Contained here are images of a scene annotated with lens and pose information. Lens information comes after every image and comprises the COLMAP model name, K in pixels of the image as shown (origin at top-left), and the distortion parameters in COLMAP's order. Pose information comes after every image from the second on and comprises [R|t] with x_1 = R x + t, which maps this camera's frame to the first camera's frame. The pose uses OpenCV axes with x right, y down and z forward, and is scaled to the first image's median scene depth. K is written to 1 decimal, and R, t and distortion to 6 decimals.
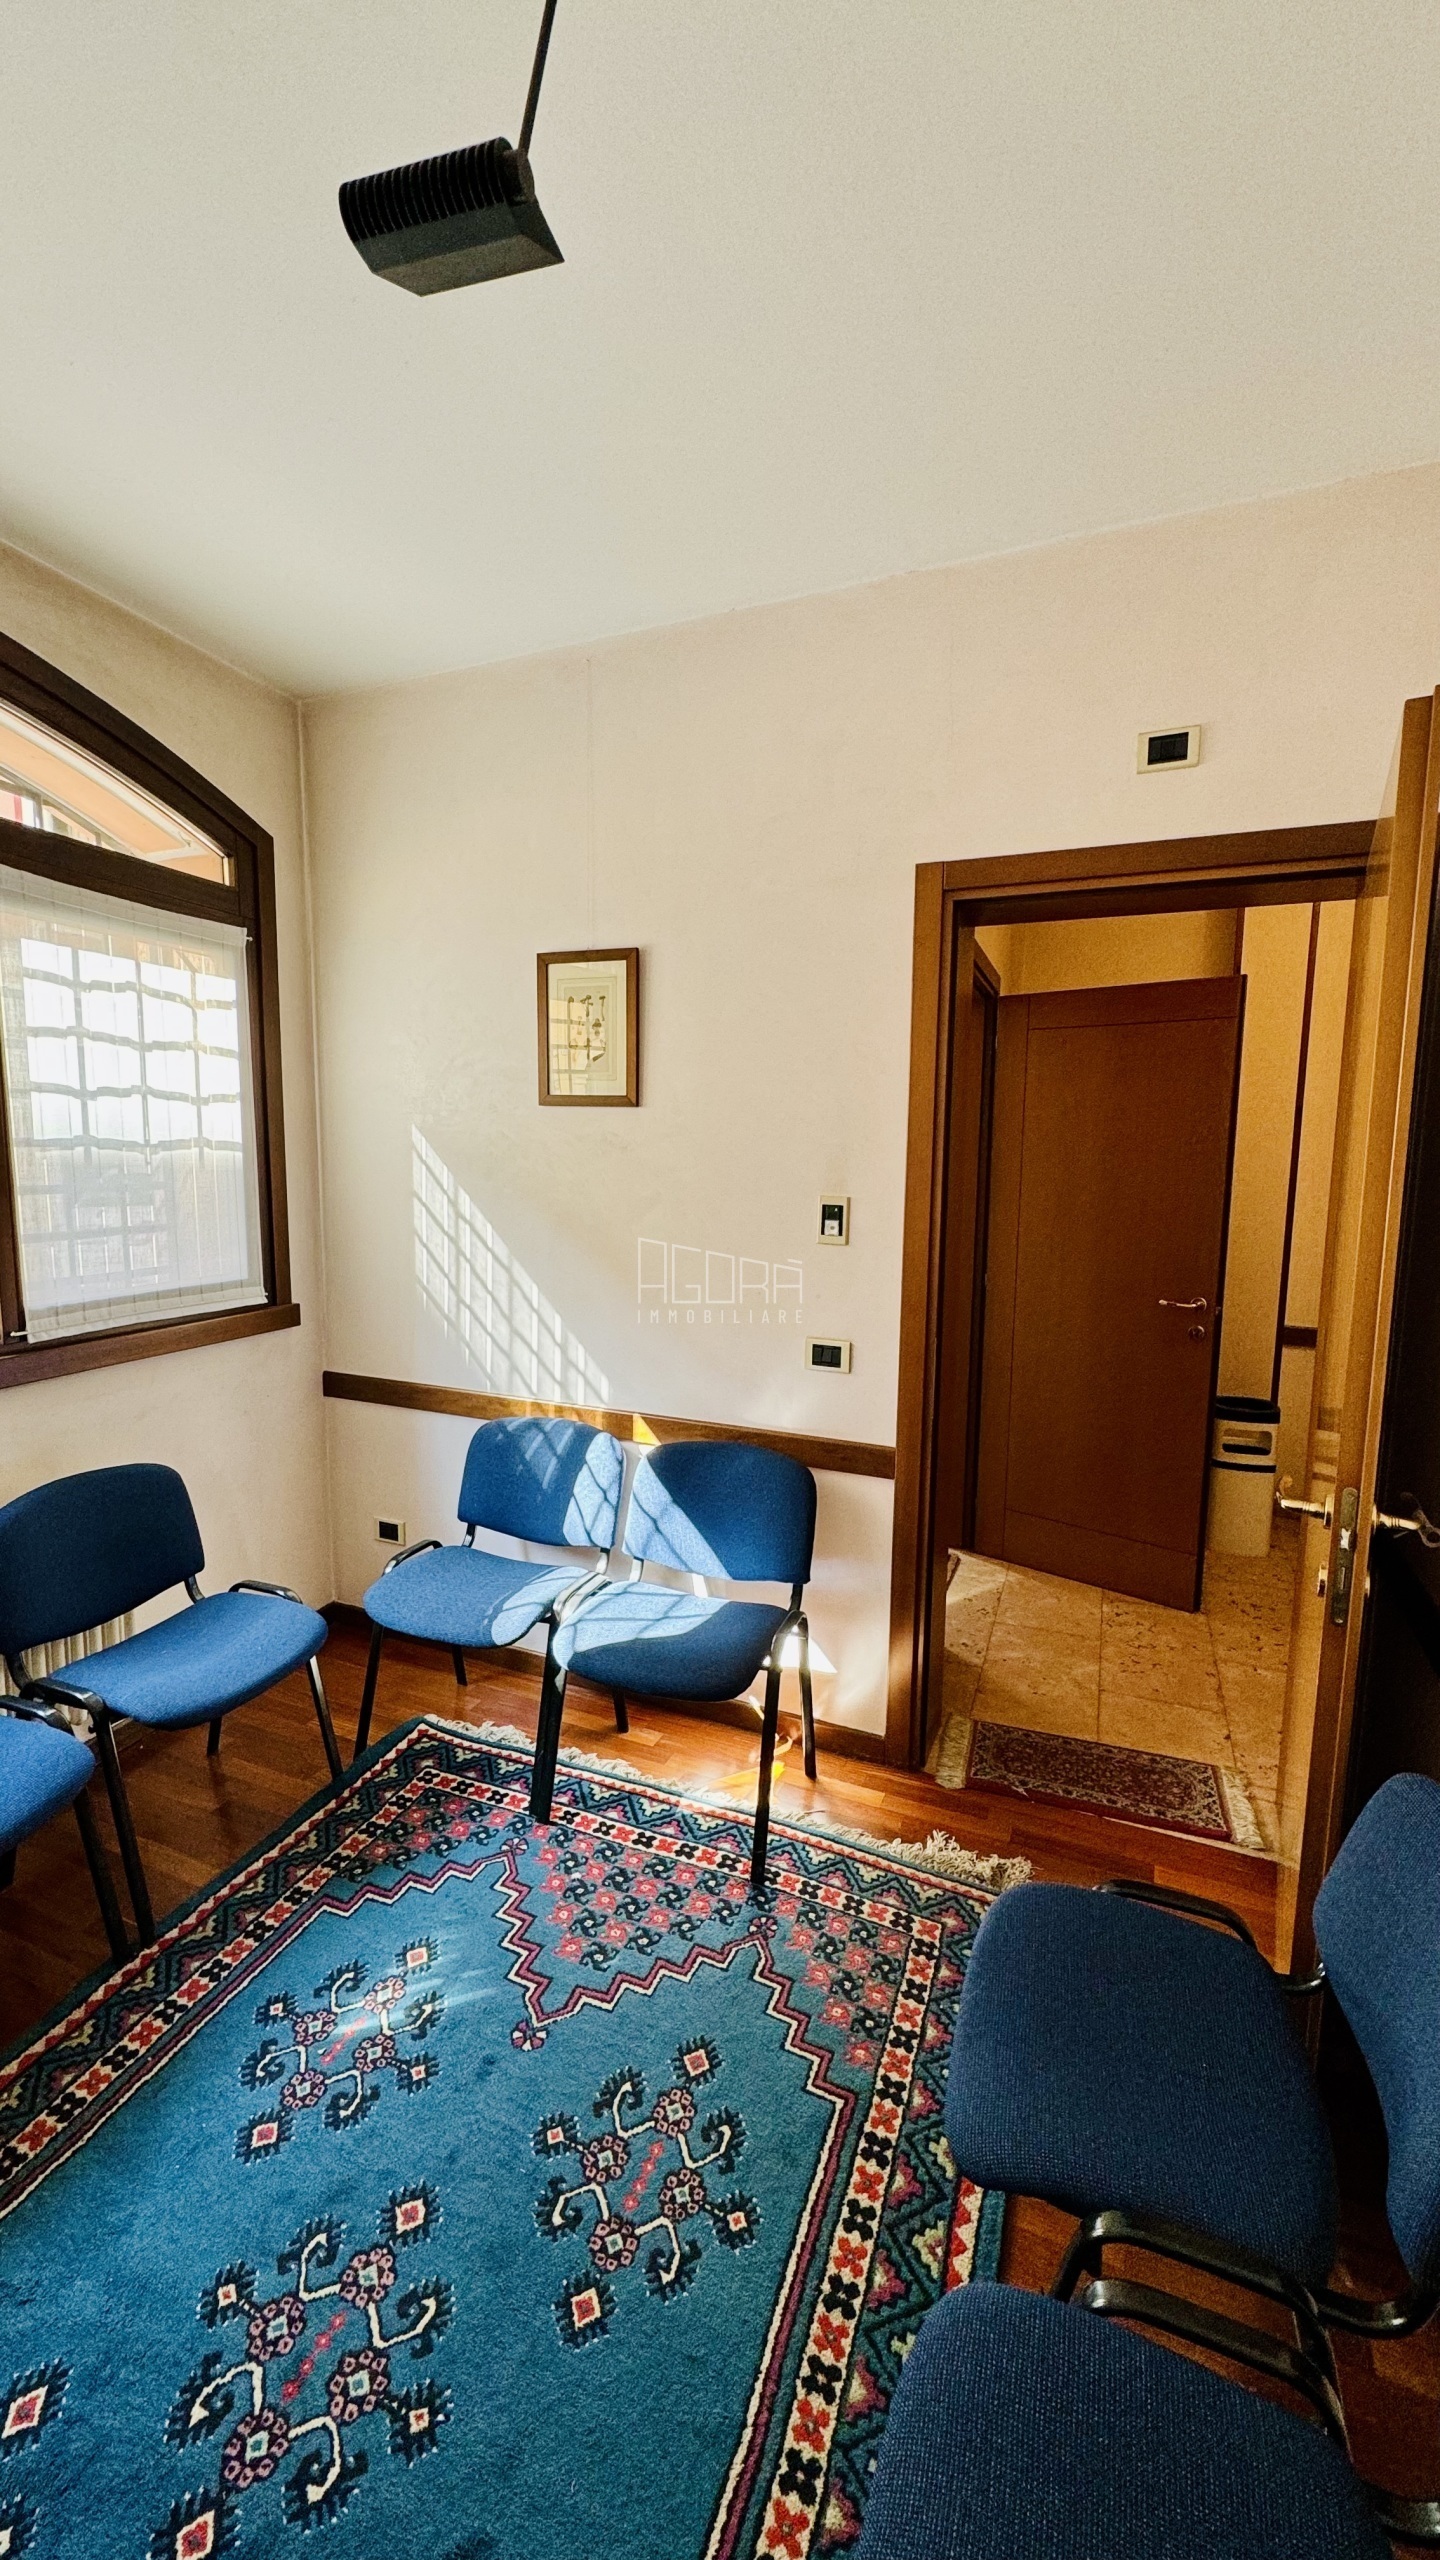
lens RADIAL K [[1022.8, 0, 716.4], [0, 1022.8, 1279.2], [0, 0, 1]] dist [-0.001849, 0.000941]
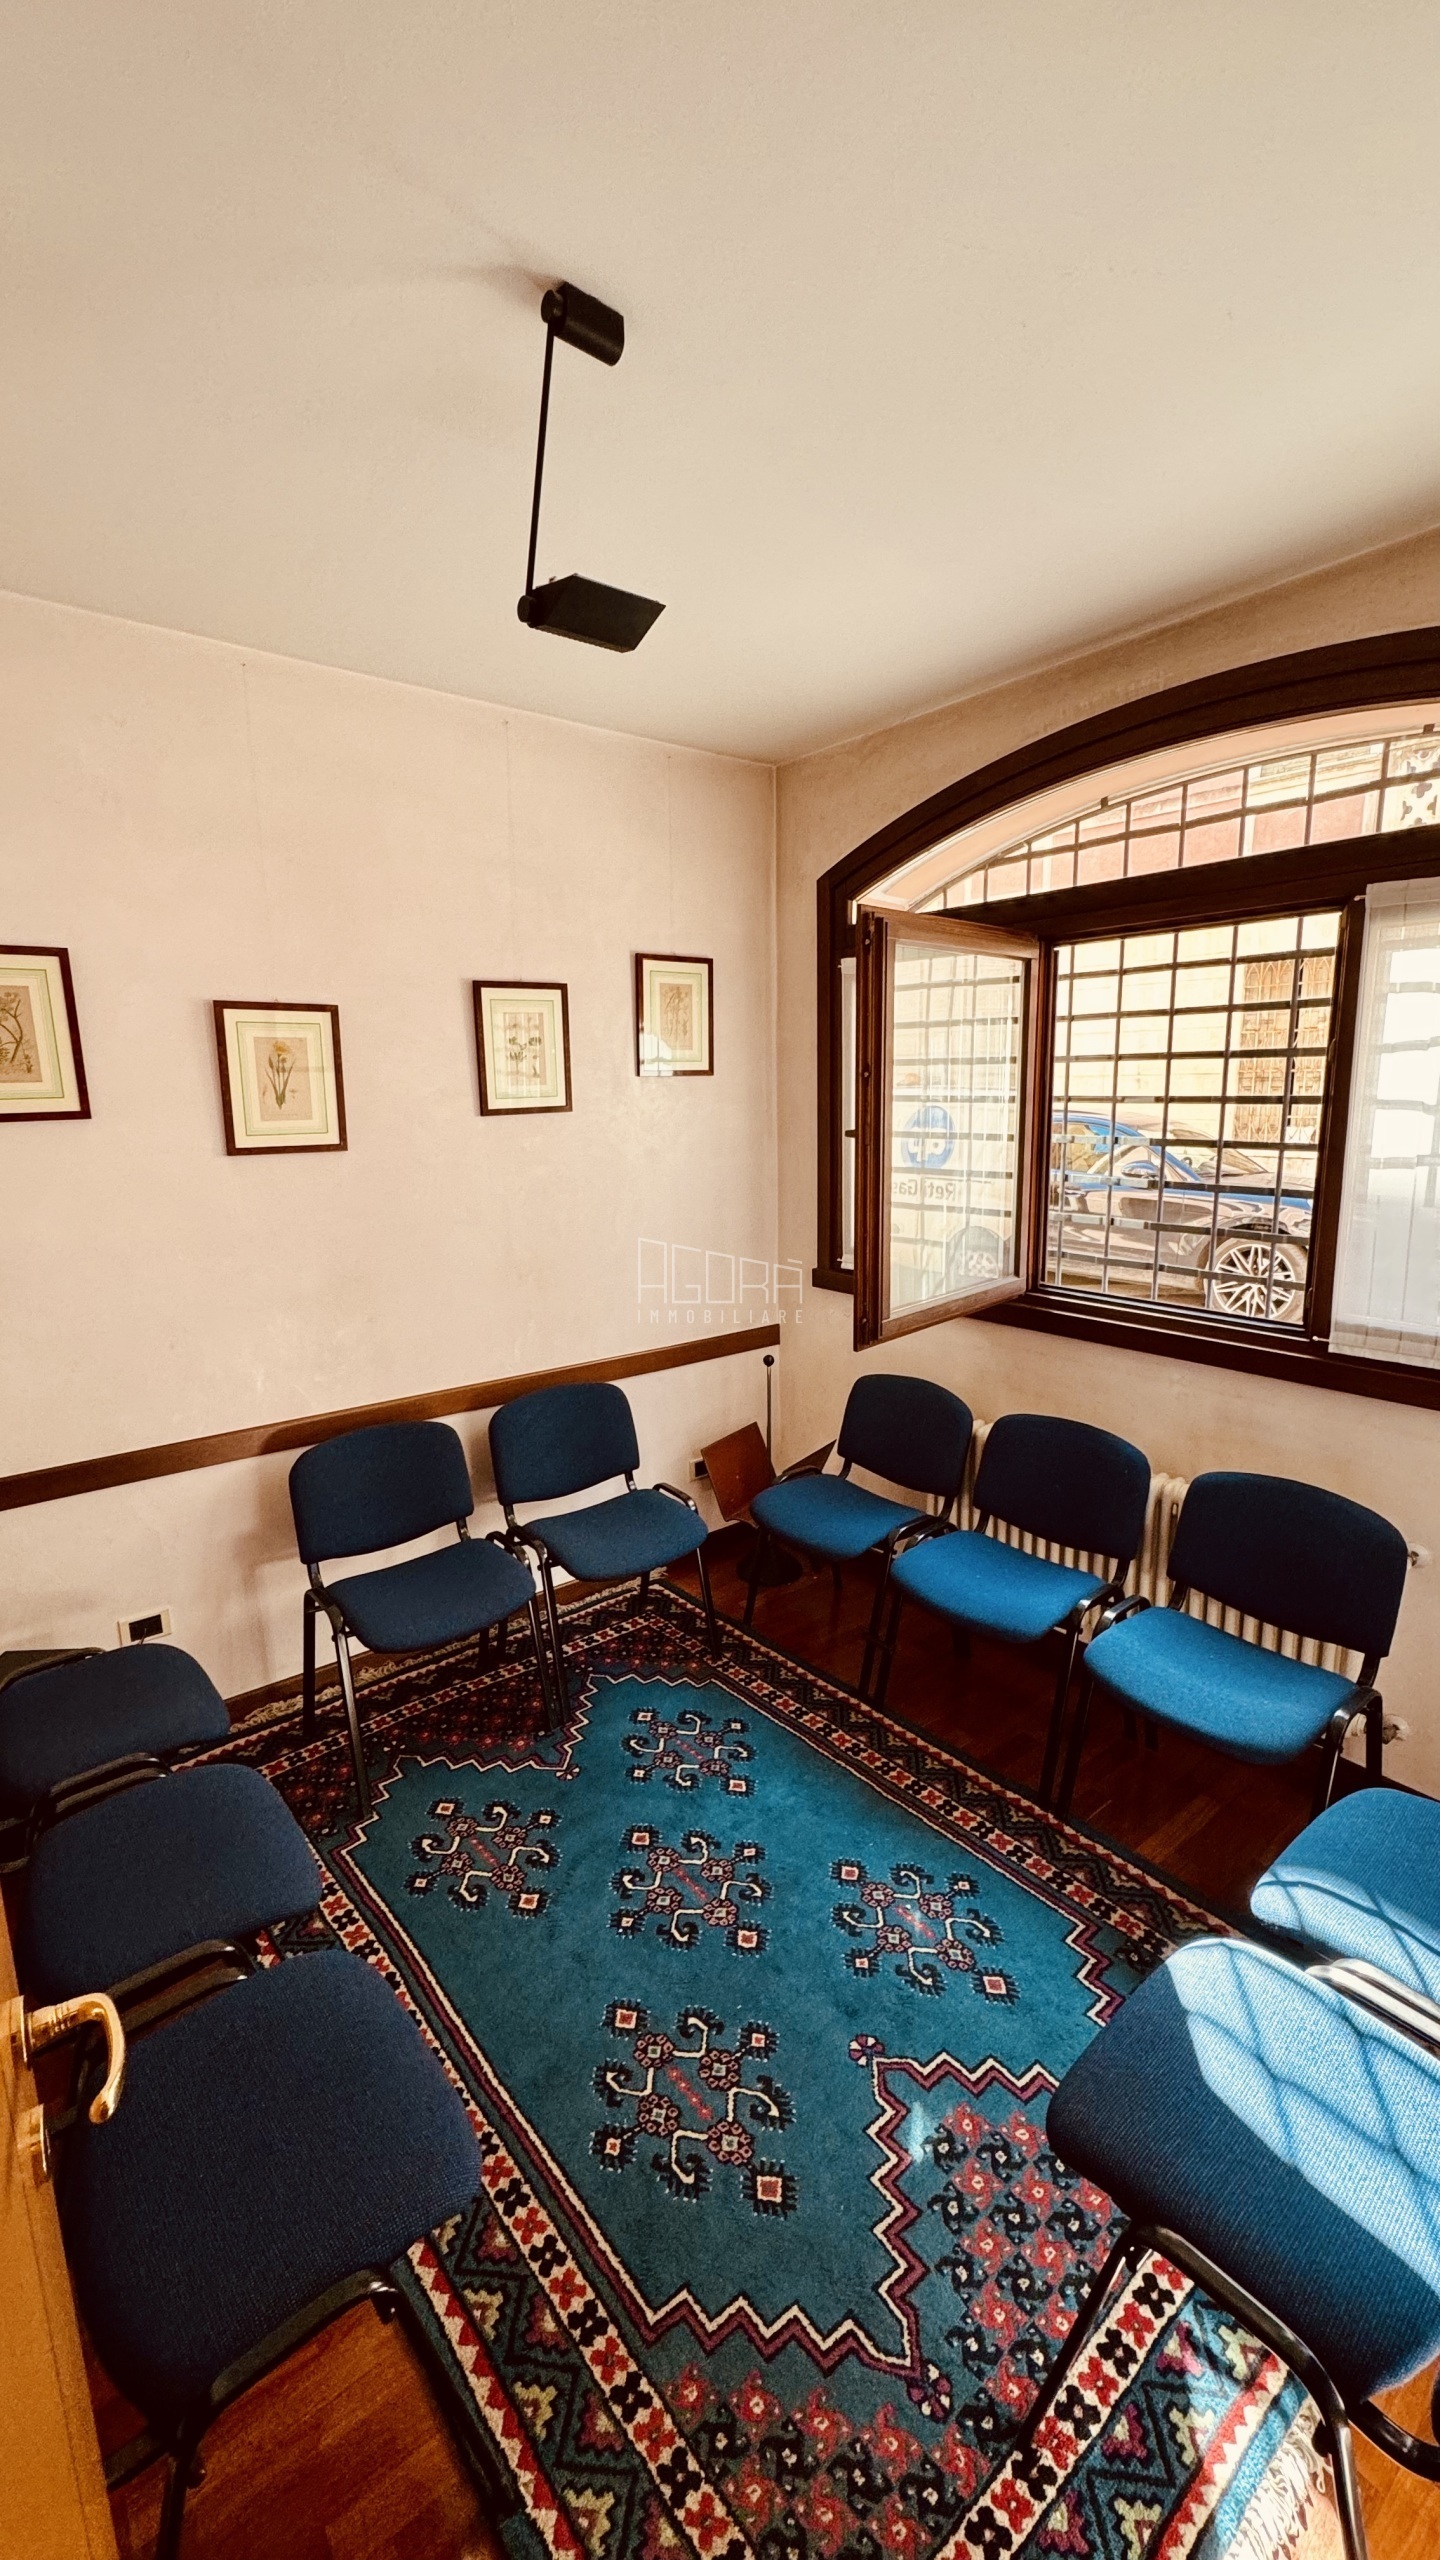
lens RADIAL K [[1022.8, 0, 718.6], [0, 1022.8, 1279.6], [0, 0, 1]] dist [-0.001849, 0.000941]
pose [[-0.483499, 0.164814, -0.859689, 0.725774], [-0.105392, 0.964009, 0.244087, -0.279829], [0.868977, 0.208620, -0.448728, 1.306403]]
